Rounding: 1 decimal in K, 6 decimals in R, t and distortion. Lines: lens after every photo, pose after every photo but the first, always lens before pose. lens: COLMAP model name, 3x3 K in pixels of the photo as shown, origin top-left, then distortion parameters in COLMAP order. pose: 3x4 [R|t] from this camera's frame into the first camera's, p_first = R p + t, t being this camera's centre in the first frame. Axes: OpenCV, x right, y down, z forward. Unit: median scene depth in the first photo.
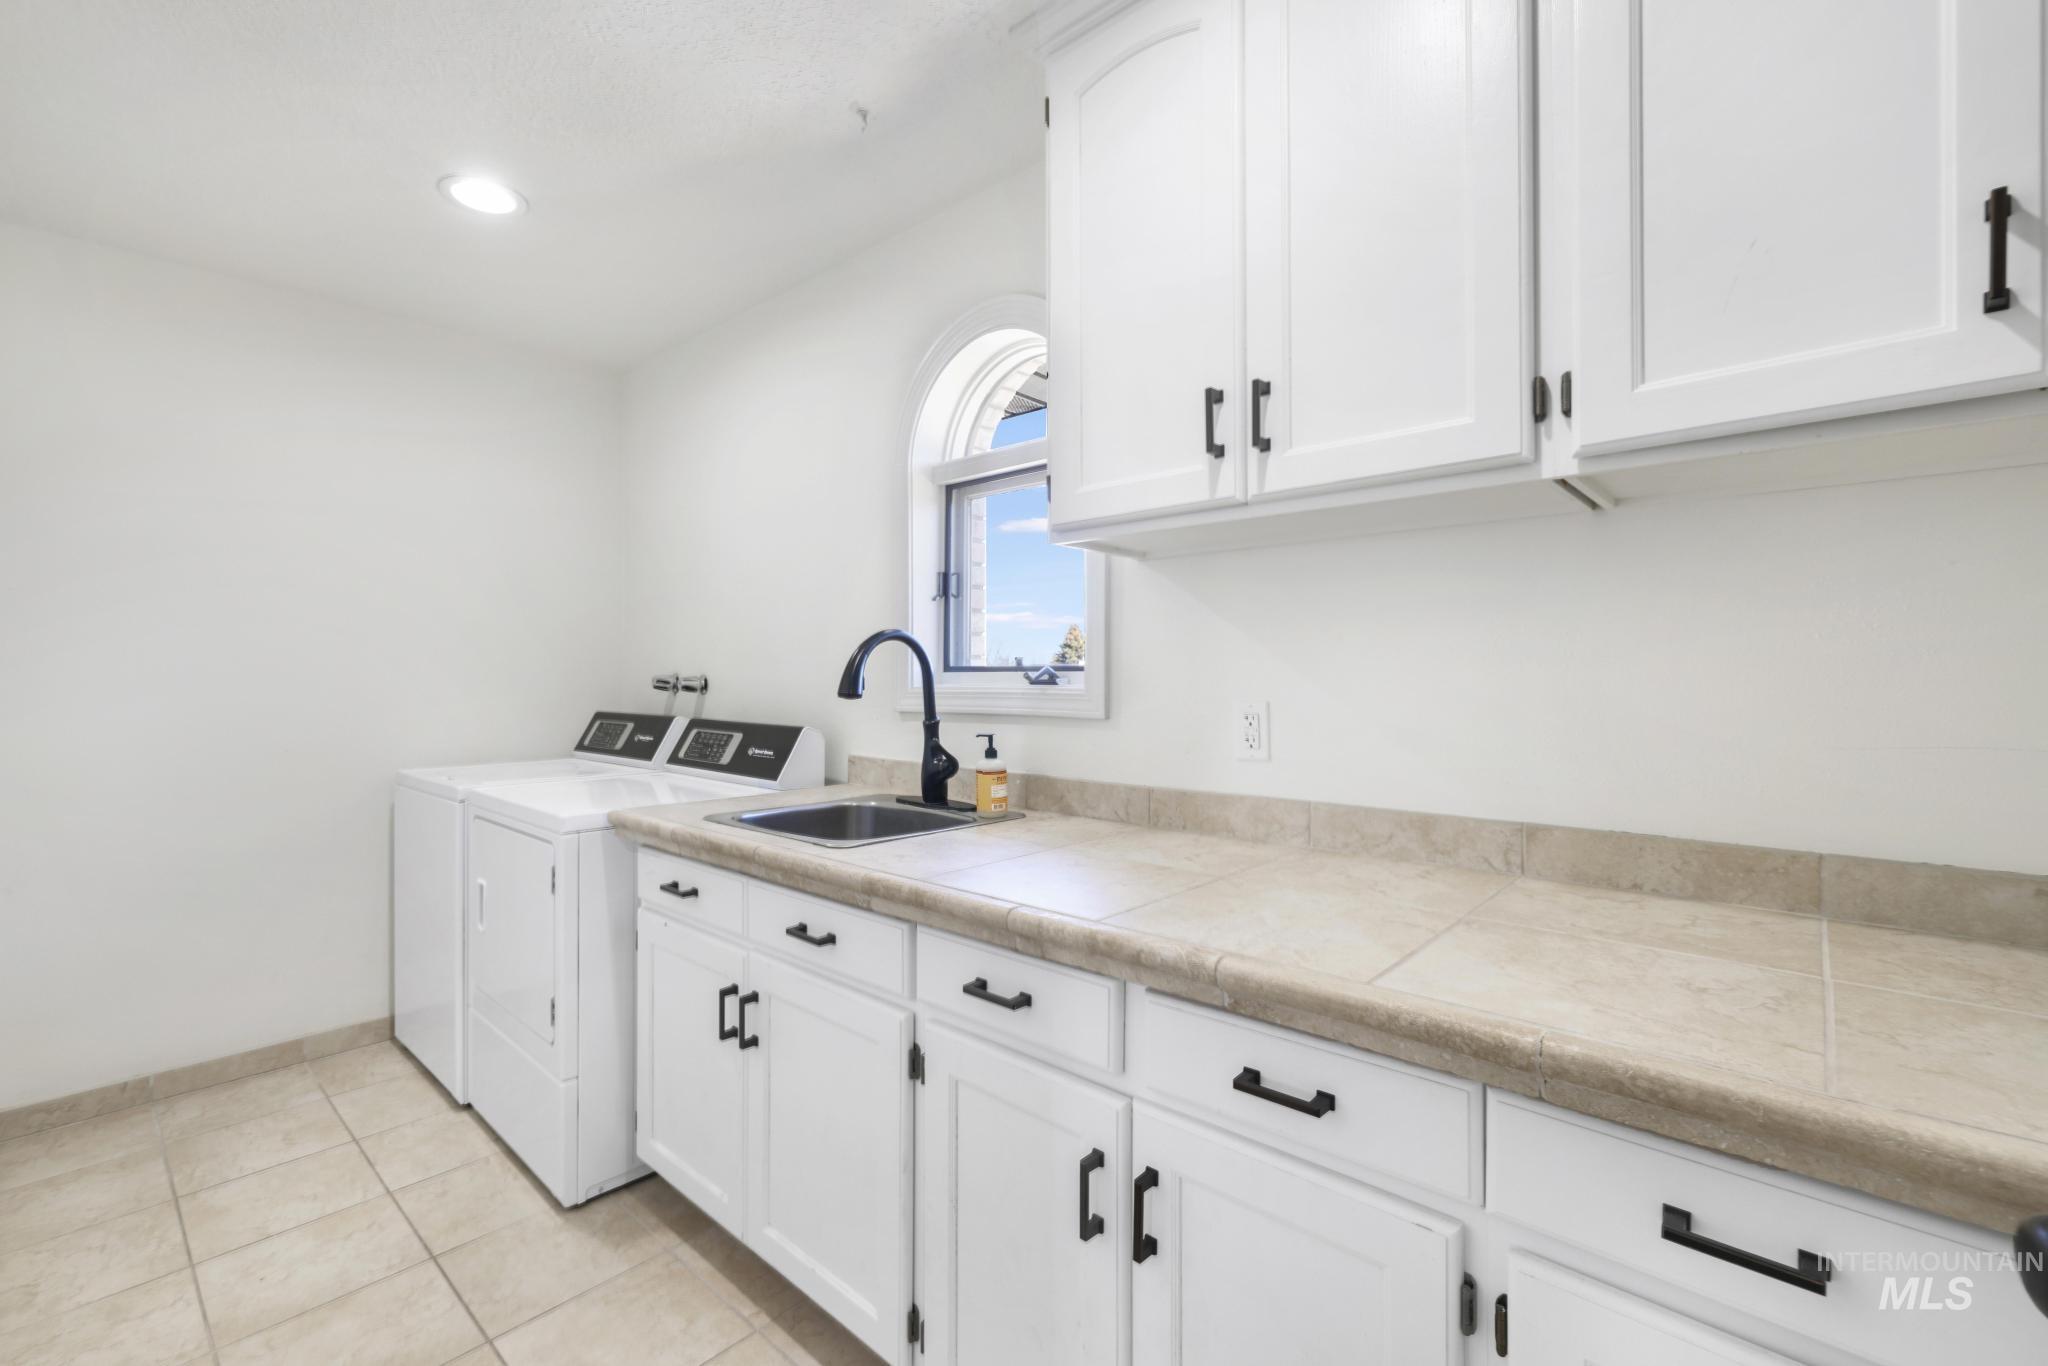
lens RADIAL K [[869.3, 0, 1020.7], [0, 869.3, 685.7], [0, 0, 1]] dist [0.002559, 0.000080]
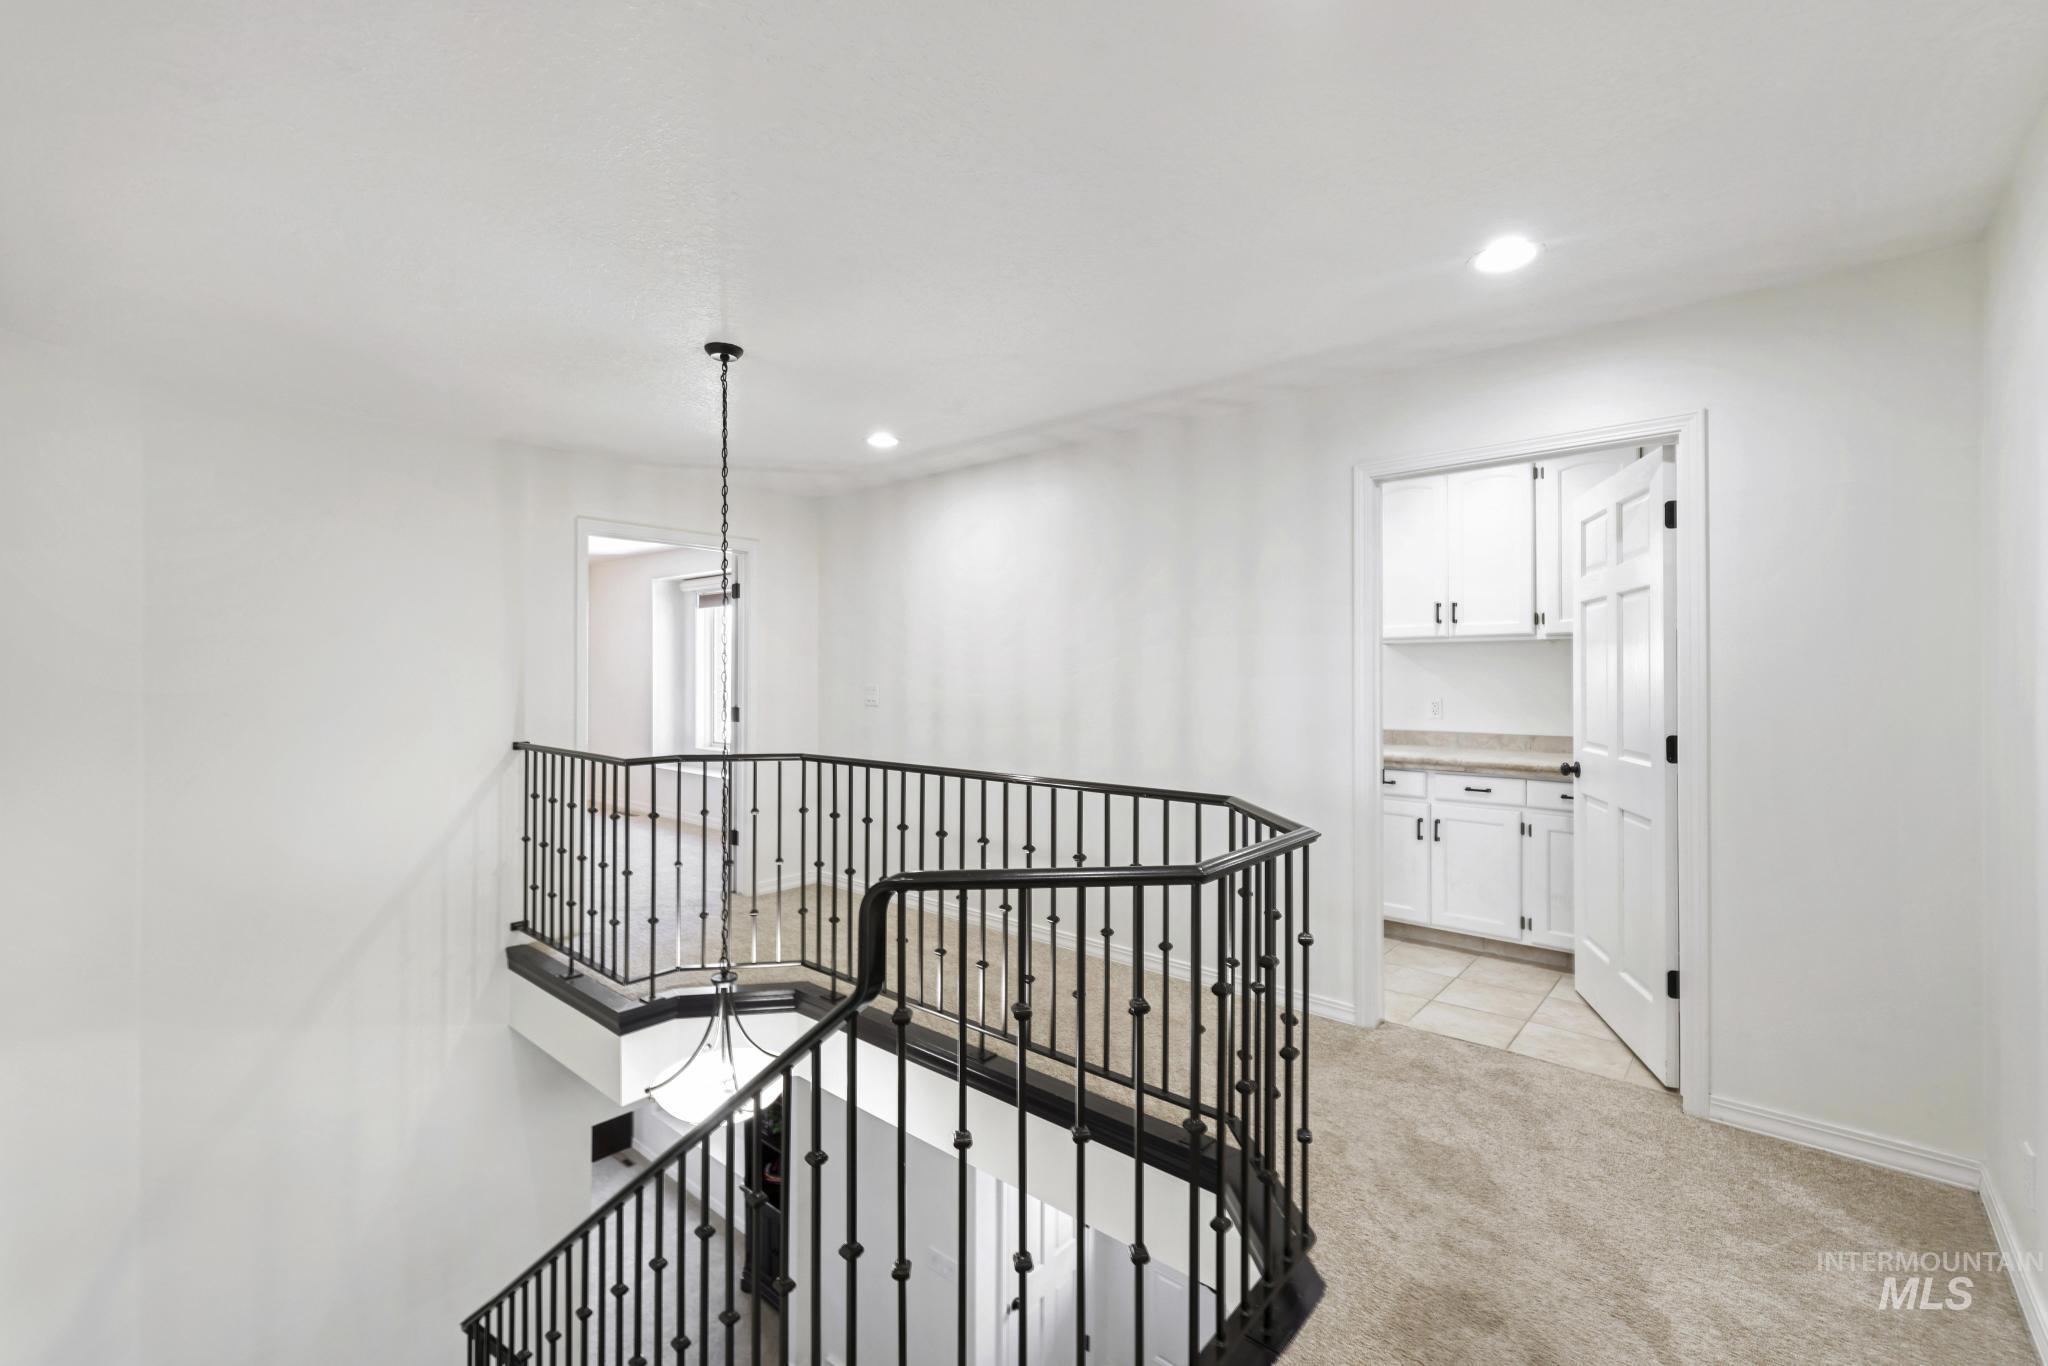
lens RADIAL K [[869.3, 0, 1036.6], [0, 869.3, 675.1], [0, 0, 1]] dist [0.002559, 0.000080]
pose [[0.999678, -0.001564, 0.025316, -1.668224], [0.001695, 0.999985, -0.005167, -0.064198], [-0.025308, 0.005208, 0.999666, -2.720527]]
